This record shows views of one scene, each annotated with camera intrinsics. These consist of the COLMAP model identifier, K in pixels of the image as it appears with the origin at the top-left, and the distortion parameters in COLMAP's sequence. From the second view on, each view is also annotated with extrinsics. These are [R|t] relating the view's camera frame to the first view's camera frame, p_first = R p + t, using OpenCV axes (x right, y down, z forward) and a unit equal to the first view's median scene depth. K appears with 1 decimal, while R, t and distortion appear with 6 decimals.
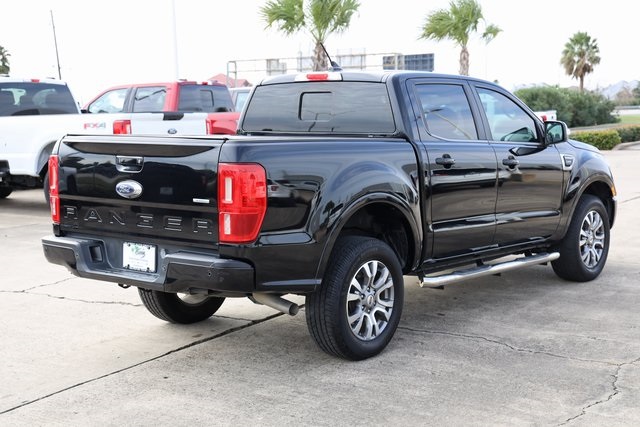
lens RADIAL K [[927.5, 0, 320.0], [0, 927.5, 213.5], [0, 0, 1]] dist [0.232910, -0.018016]
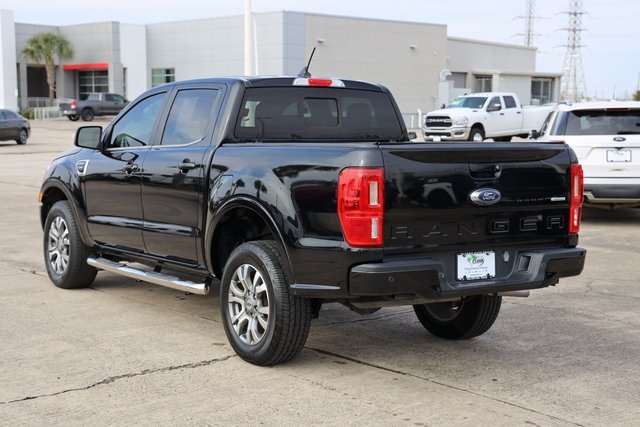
lens RADIAL K [[1029.0, 0, 320.0], [0, 1029.0, 213.5], [0, 0, 1]] dist [0.261546, 0.050028]
pose [[0.278534, -0.076959, 0.957338, -1.254429], [0.091292, 0.994393, 0.053376, -0.079589], [-0.956078, 0.072531, 0.283997, 0.829879]]
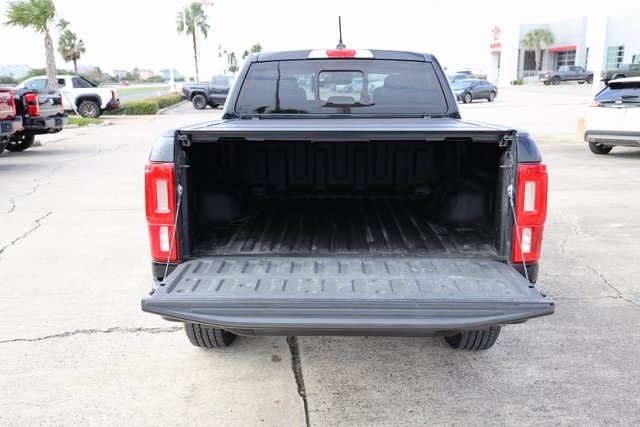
lens RADIAL K [[614.4, 0, 320.0], [0, 614.4, 213.5], [0, 0, 1]] dist [0.007393, 0.029076]
pose [[0.782430, -0.127683, 0.609508, -0.488941], [0.068292, 0.990444, 0.119817, -0.075462], [-0.618983, -0.052124, 0.783673, 0.621589]]
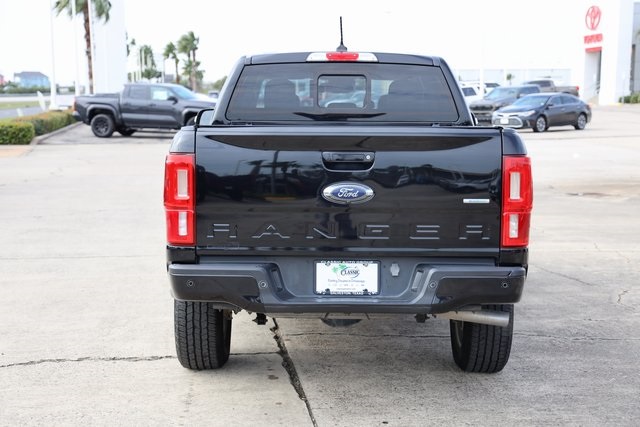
lens RADIAL K [[1076.1, 0, 320.0], [0, 1076.1, 213.5], [0, 0, 1]] dist [0.226718, -0.115504]
pose [[0.768097, -0.058361, 0.637668, -0.781472], [0.061438, 0.997960, 0.017331, -0.025209], [-0.637379, 0.025865, 0.770116, 0.299214]]
